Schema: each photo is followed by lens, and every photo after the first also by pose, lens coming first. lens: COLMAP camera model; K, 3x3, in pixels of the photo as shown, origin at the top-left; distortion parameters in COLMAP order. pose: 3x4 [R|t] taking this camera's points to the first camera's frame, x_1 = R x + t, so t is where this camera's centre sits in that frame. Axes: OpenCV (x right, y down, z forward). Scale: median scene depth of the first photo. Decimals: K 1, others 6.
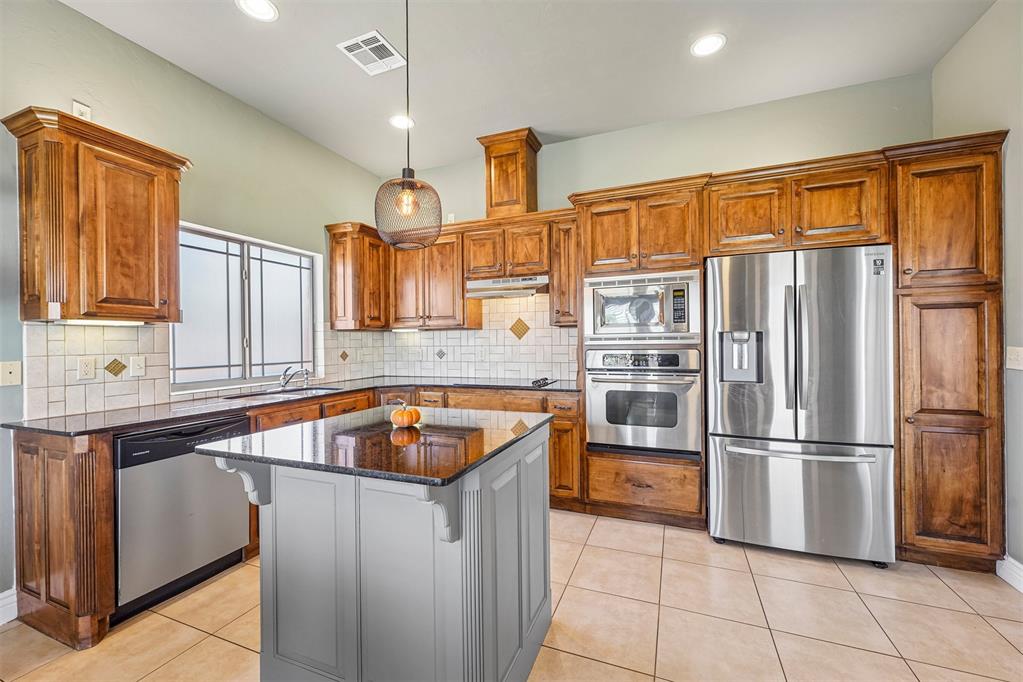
lens RADIAL K [[408.5, 0, 509.4], [0, 408.5, 342.2], [0, 0, 1]] dist [-0.001327, -0.000182]
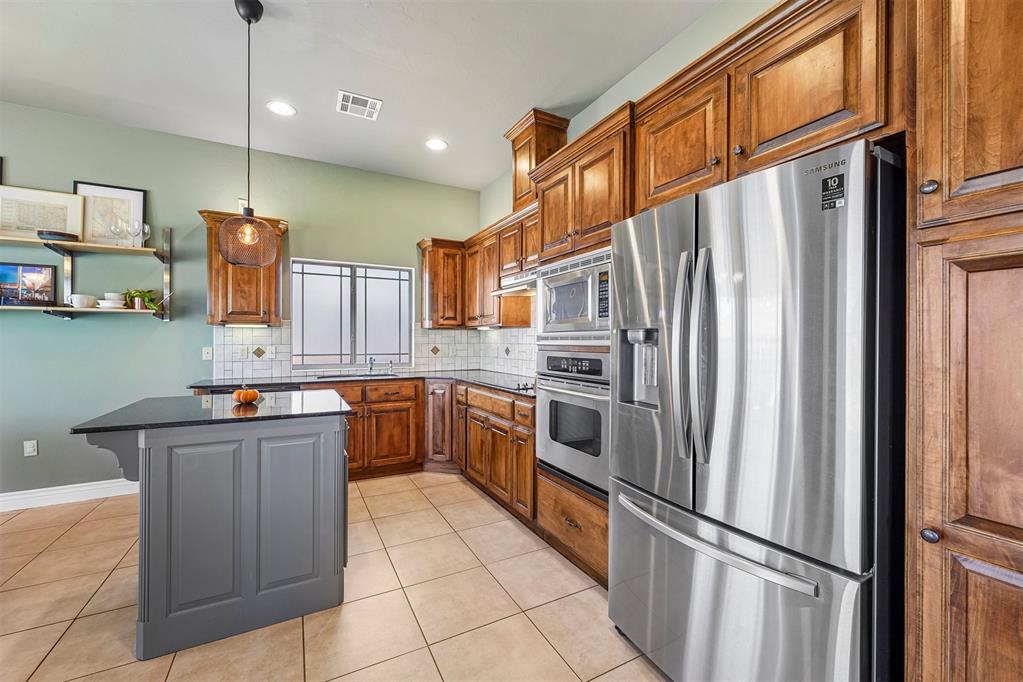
lens RADIAL K [[408.5, 0, 509.9], [0, 408.5, 339.8], [0, 0, 1]] dist [-0.001327, -0.000182]
pose [[0.768454, 0.011505, -0.639801, 0.737073], [-0.010177, 0.999932, 0.005757, -0.008881], [0.639824, 0.002088, 0.768519, 0.312721]]
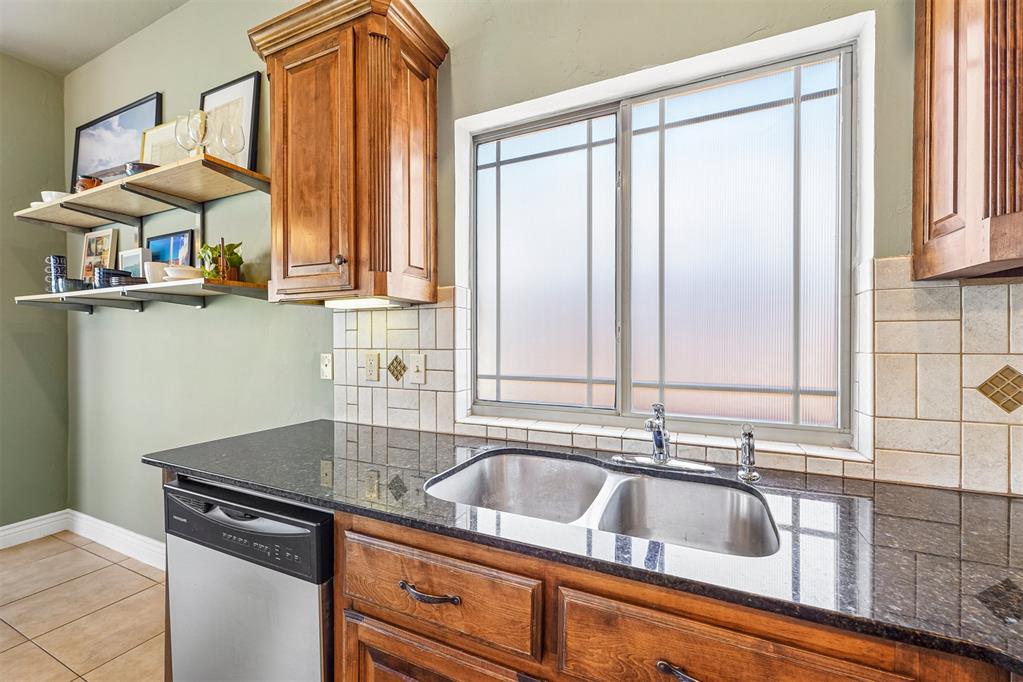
lens RADIAL K [[408.5, 0, 509.7], [0, 408.5, 343.5], [0, 0, 1]] dist [-0.001327, -0.000182]
pose [[-0.034493, 0.021083, -0.999183, -0.226904], [0.000402, 0.999778, 0.021082, 0.004094], [0.999405, 0.000326, -0.034494, 1.014181]]
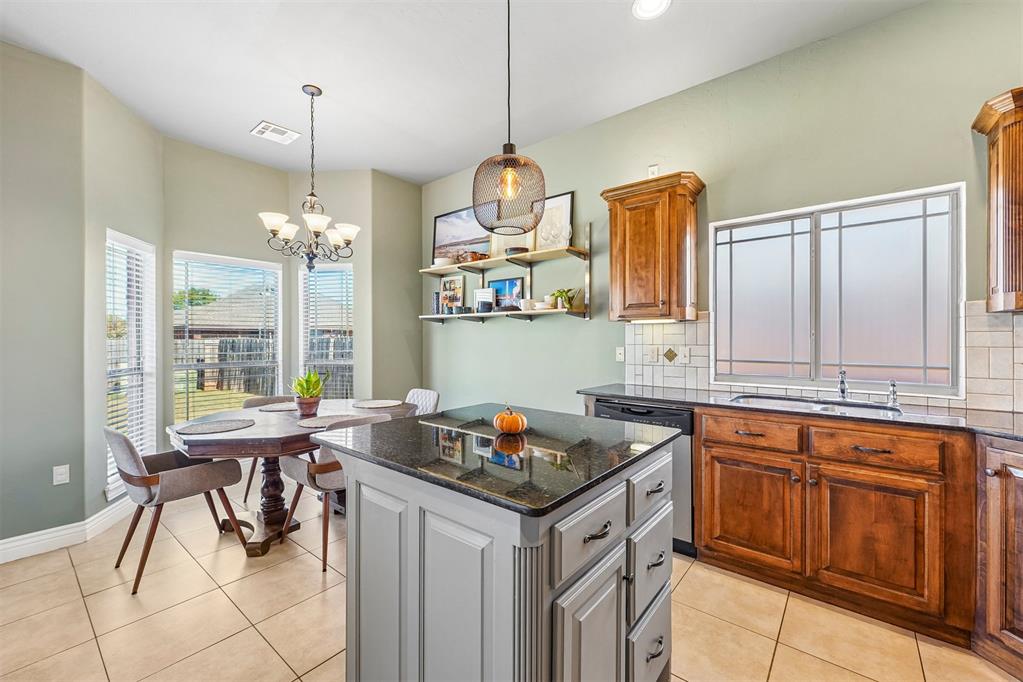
lens RADIAL K [[408.5, 0, 513.1], [0, 408.5, 339.9], [0, 0, 1]] dist [-0.001327, -0.000182]
pose [[-0.288678, 0.018051, -0.957256, 0.354535], [0.004495, 0.999837, 0.017498, -0.009391], [0.957416, 0.000749, -0.288712, 0.746512]]
